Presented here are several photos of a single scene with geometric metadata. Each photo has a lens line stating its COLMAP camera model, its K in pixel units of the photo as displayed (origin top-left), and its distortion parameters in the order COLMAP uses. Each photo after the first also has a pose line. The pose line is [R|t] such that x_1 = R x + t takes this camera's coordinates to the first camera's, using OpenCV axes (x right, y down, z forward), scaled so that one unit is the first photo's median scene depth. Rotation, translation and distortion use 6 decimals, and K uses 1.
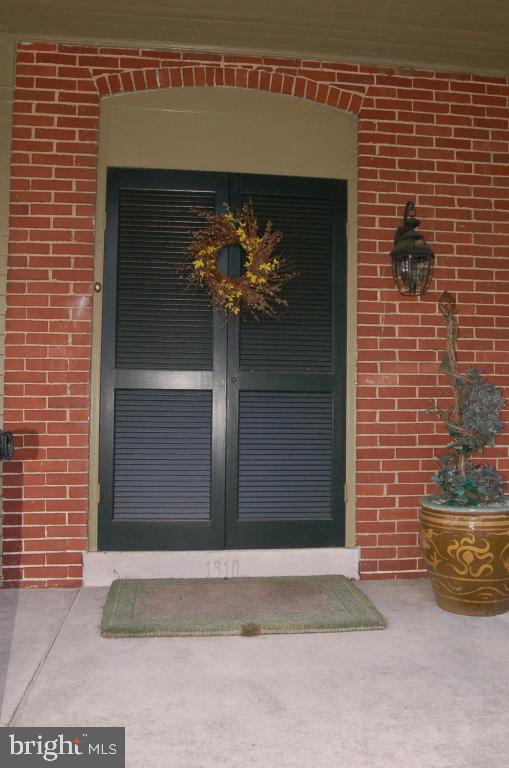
lens RADIAL K [[678.0, 0, 253.6], [0, 678.0, 380.2], [0, 0, 1]] dist [-0.079918, 0.045128]
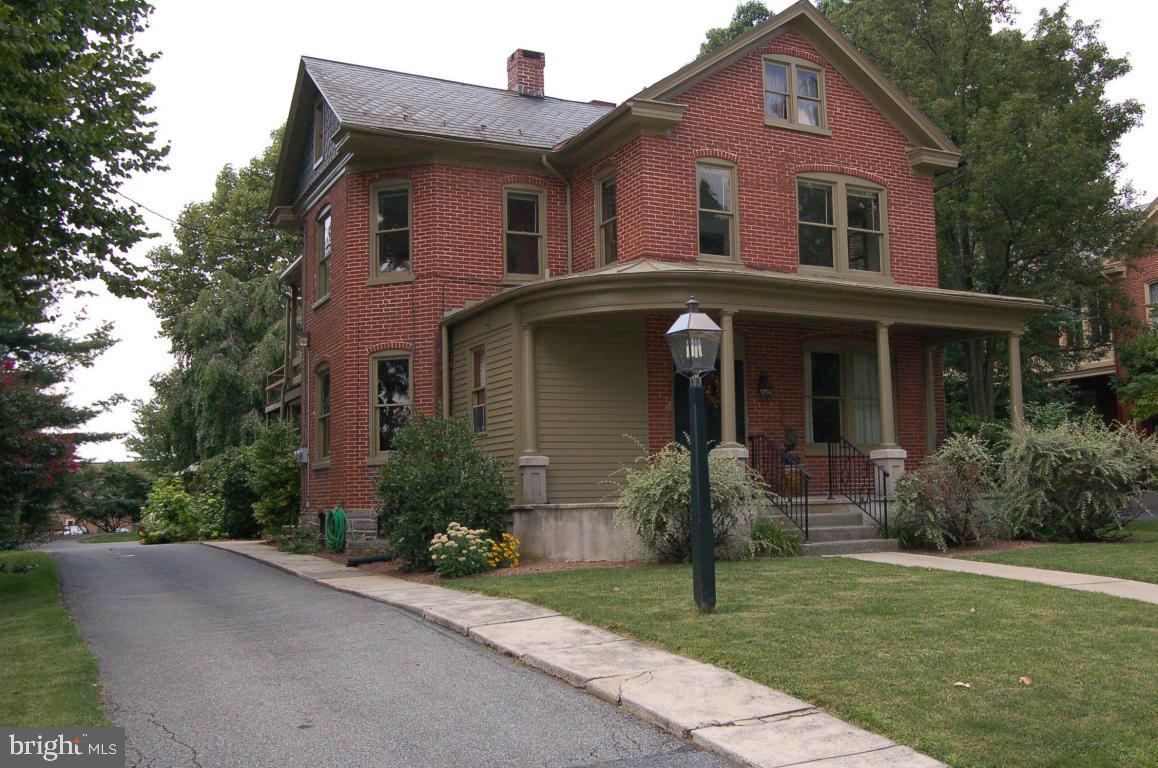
lens RADIAL K [[1090.1, 0, 584.0], [0, 1090.1, 385.9], [0, 0, 1]] dist [0.019171, 0.000000]
pose [[0.940833, 0.005792, 0.338822, -2.160210], [0.011986, 0.998660, -0.050354, 0.041694], [-0.338660, 0.051436, 0.939502, -3.281754]]
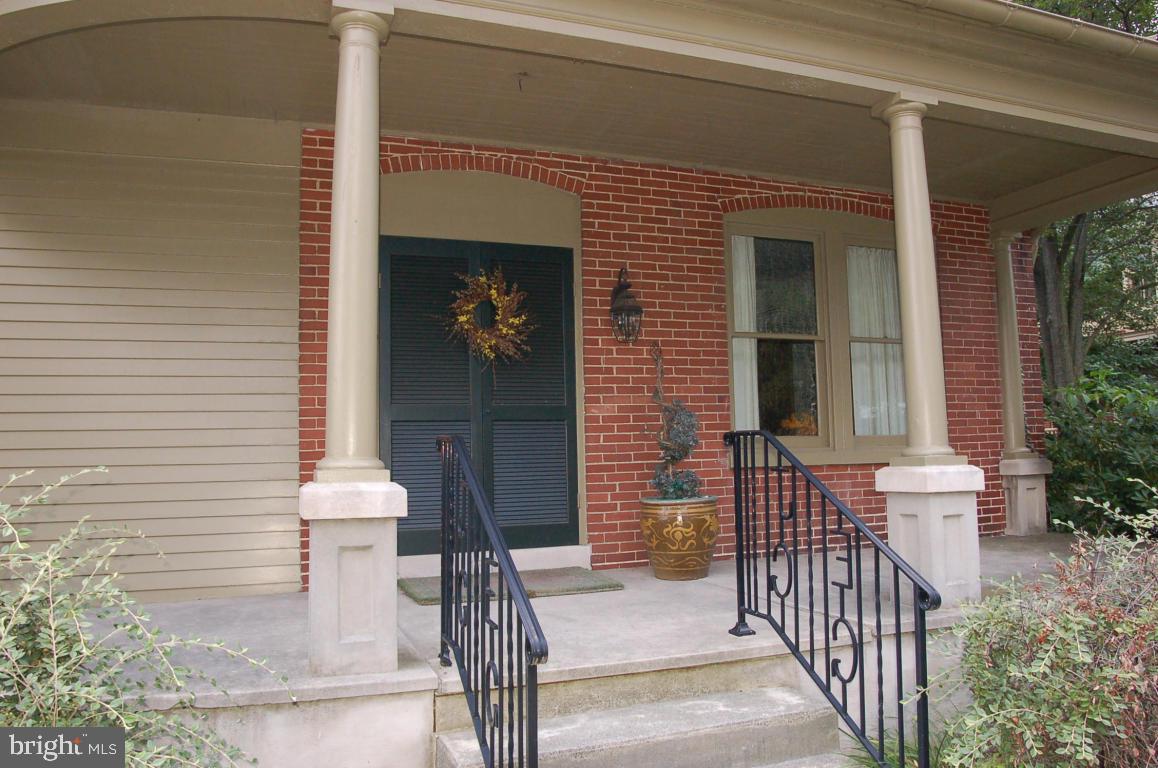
lens RADIAL K [[853.3, 0, 576.1], [0, 853.3, 390.4], [0, 0, 1]] dist [-0.093894, 0.033489]
pose [[0.972907, -0.014302, 0.230754, -0.225909], [0.022183, 0.999254, -0.031597, 0.013045], [-0.230130, 0.035860, 0.972499, -0.528165]]
